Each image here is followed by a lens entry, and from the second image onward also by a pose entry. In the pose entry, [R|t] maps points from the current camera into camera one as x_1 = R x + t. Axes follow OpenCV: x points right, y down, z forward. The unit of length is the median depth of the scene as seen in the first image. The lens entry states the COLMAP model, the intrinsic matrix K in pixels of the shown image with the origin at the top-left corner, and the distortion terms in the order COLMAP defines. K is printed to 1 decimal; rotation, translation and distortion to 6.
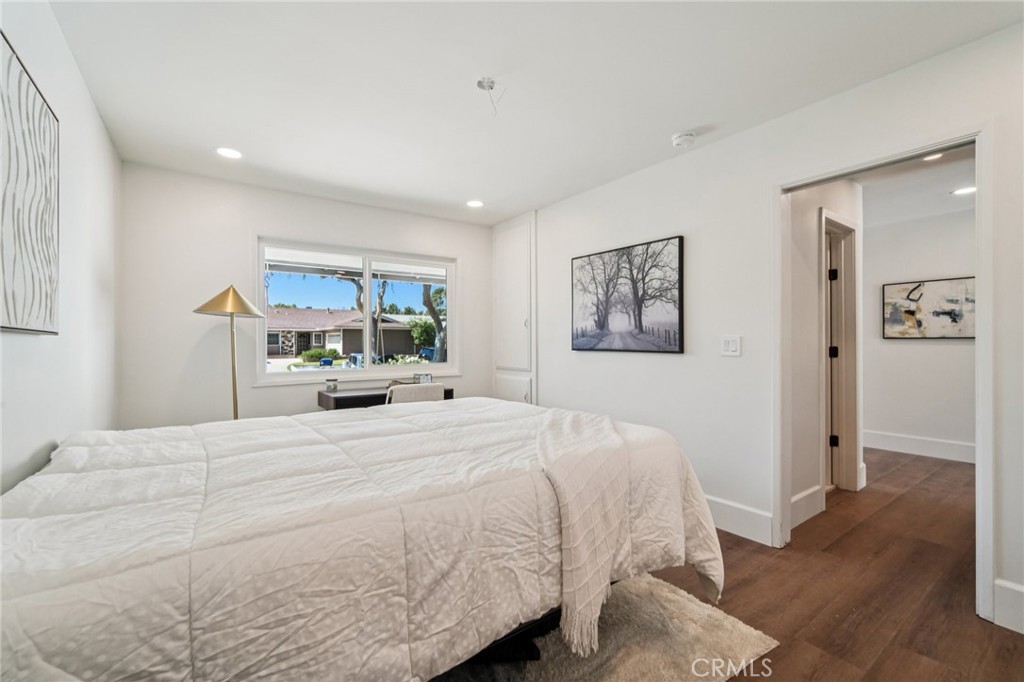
lens RADIAL K [[441.8, 0, 501.4], [0, 441.8, 341.6], [0, 0, 1]] dist [-0.006486, 0.000052]
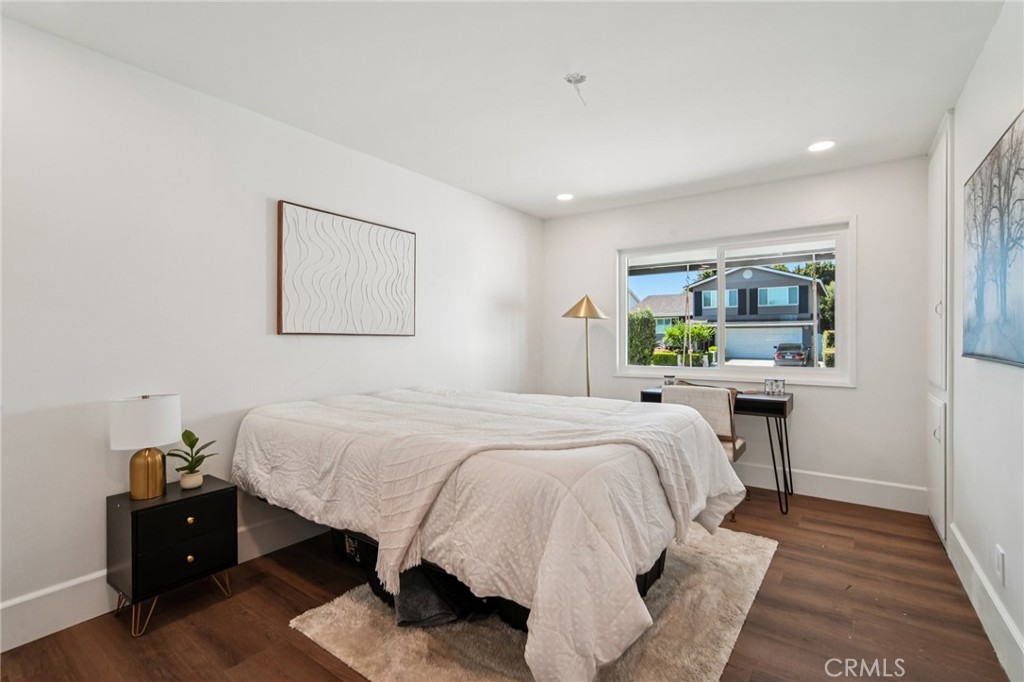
lens RADIAL K [[457.8, 0, 501.1], [0, 457.8, 339.2], [0, 0, 1]] dist [-0.016090, 0.006377]
pose [[0.319644, 0.004691, -0.947526, 0.583494], [0.000115, 0.999988, 0.004989, -0.004666], [0.947538, -0.001703, 0.319639, 0.341020]]
